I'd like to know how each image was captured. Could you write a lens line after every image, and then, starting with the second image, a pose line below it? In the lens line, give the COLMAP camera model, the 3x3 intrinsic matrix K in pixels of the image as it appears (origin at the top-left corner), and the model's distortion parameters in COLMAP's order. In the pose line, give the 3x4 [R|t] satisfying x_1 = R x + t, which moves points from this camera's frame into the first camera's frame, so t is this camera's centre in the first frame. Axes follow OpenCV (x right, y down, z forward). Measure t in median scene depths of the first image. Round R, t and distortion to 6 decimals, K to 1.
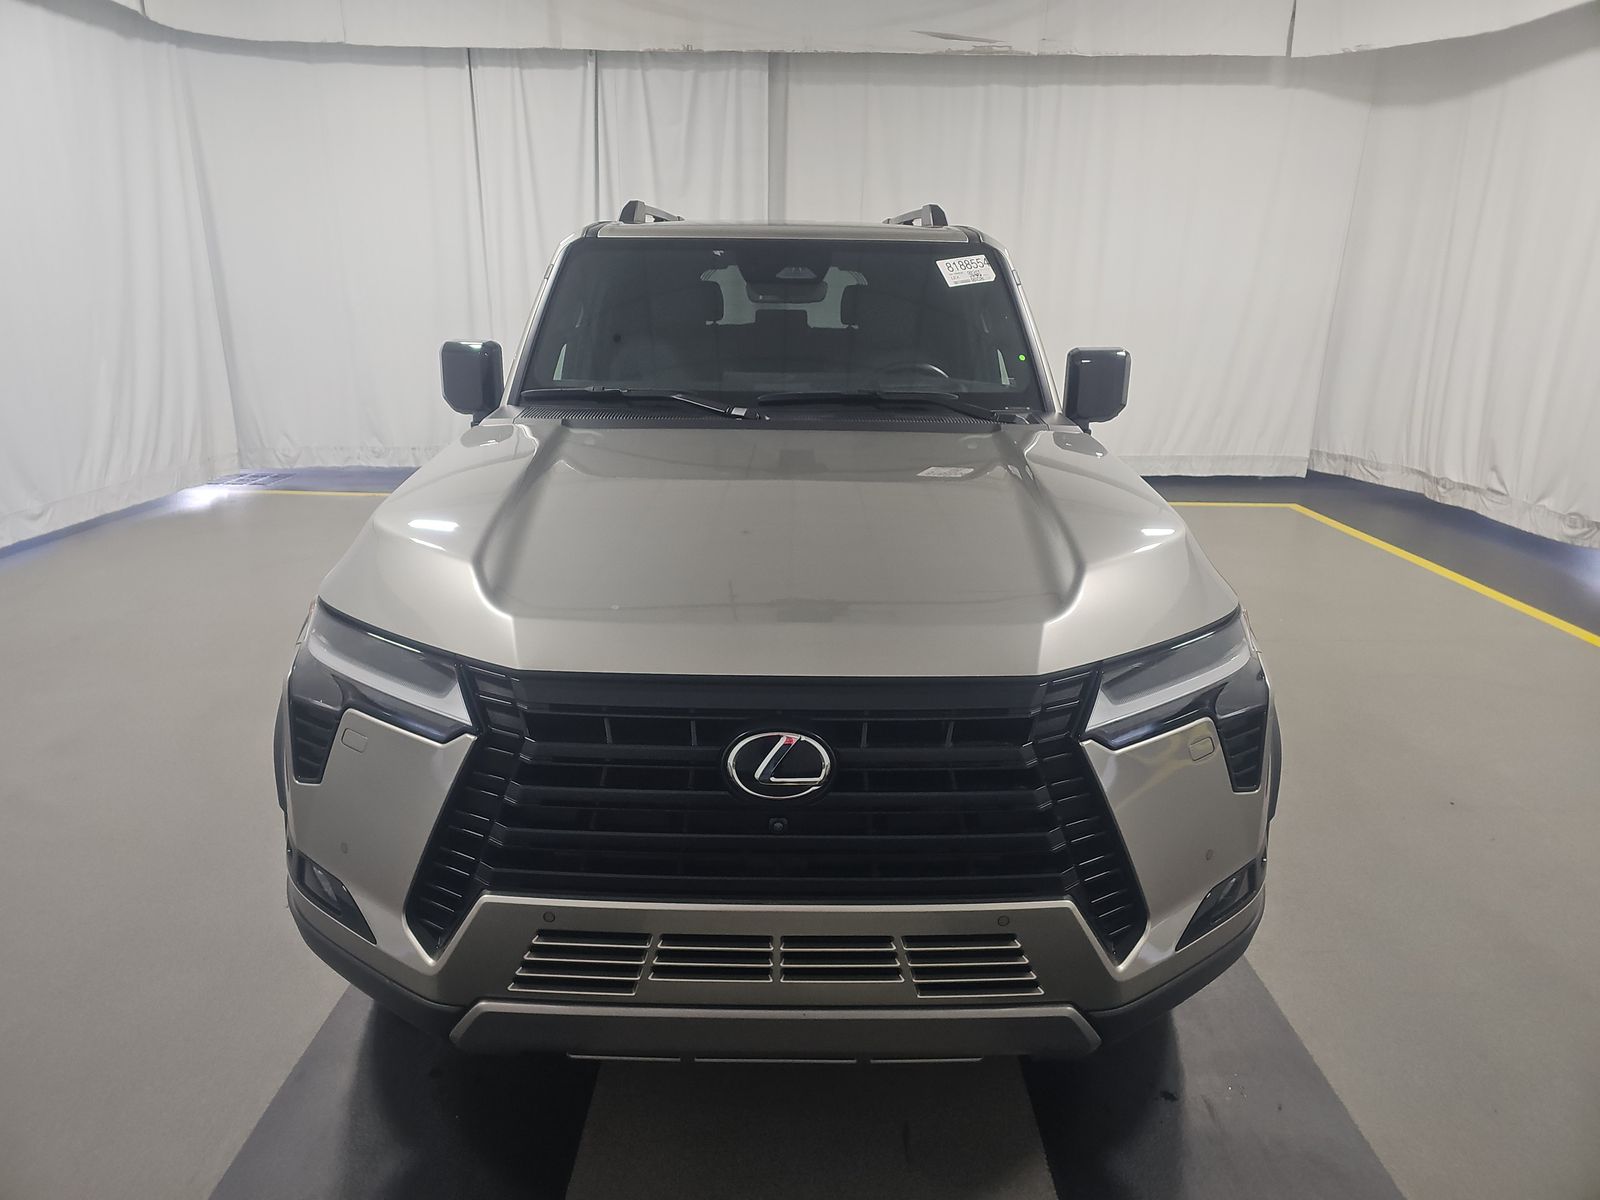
lens RADIAL K [[1053.7, 0, 800.0], [0, 1053.7, 600.0], [0, 0, 1]] dist [0.061943, -0.085172]
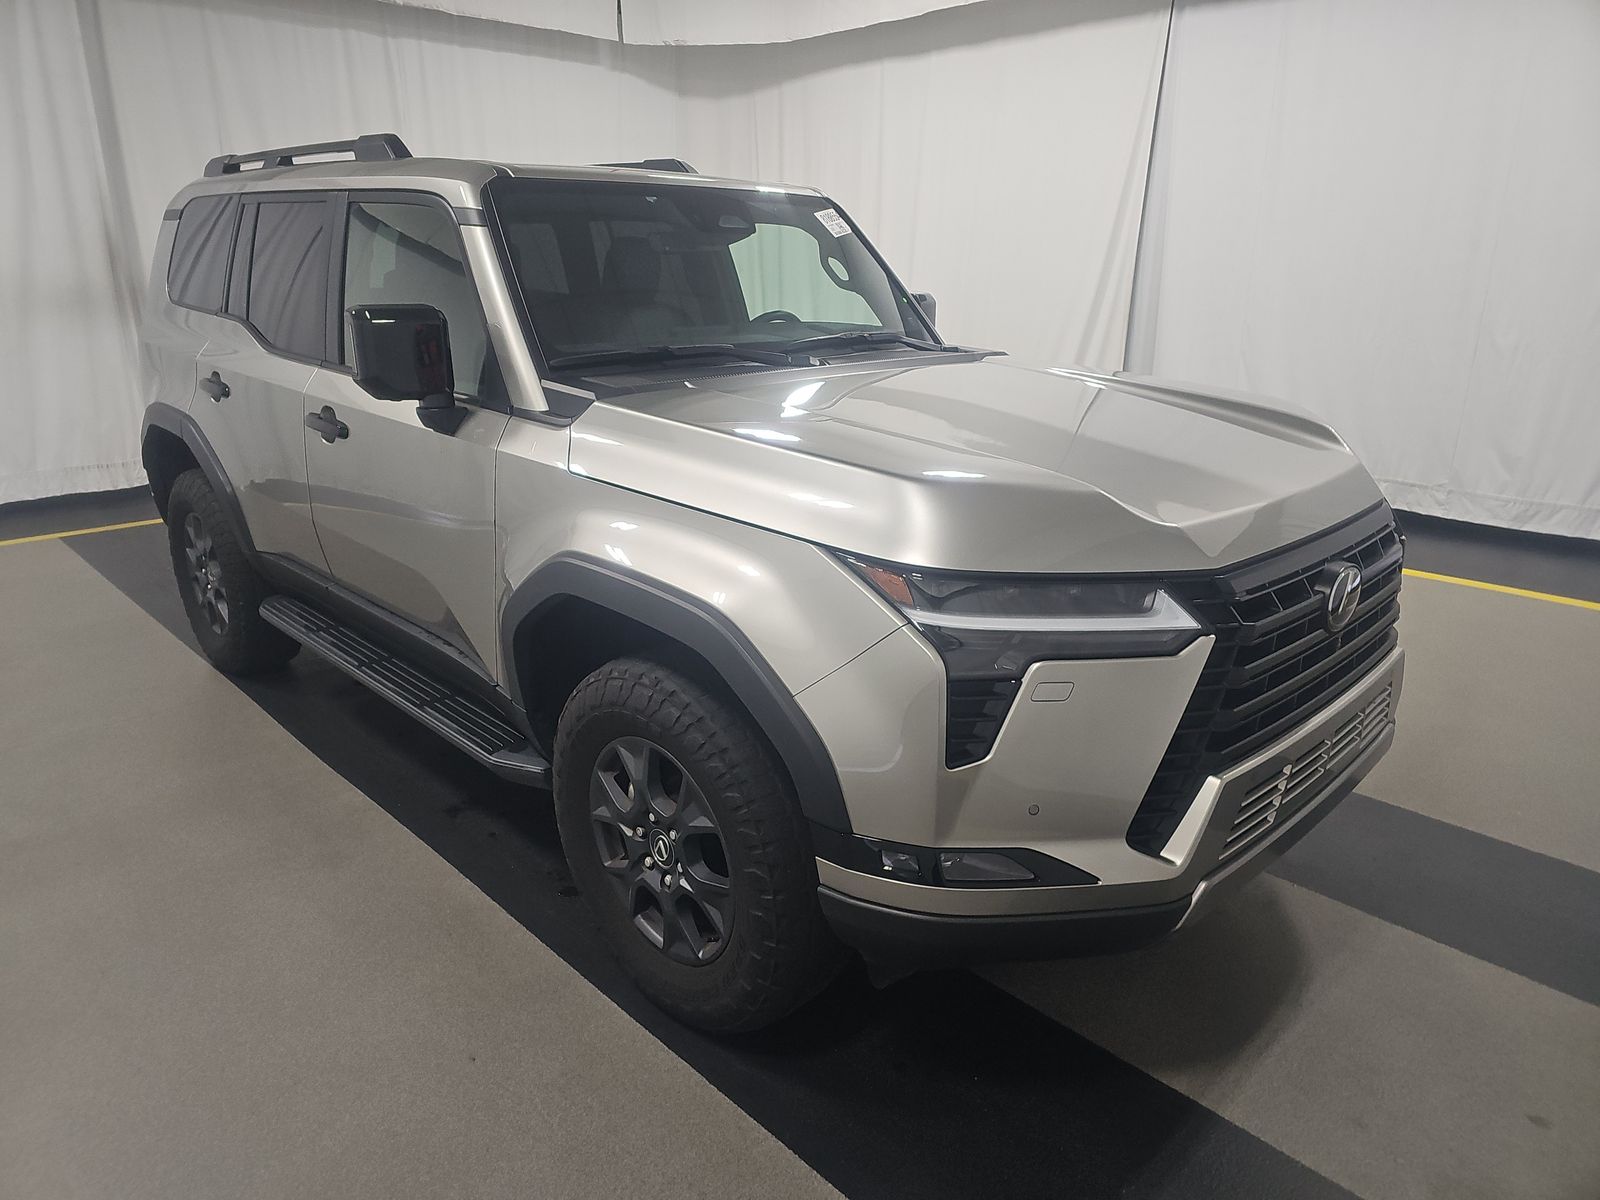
lens RADIAL K [[1053.7, 0, 800.0], [0, 1053.7, 600.0], [0, 0, 1]] dist [0.061943, -0.085172]
pose [[0.724791, -0.208546, 0.656648, -0.243859], [0.193453, 0.976347, 0.096552, -0.017160], [-0.661252, 0.057050, 0.747991, 0.084151]]
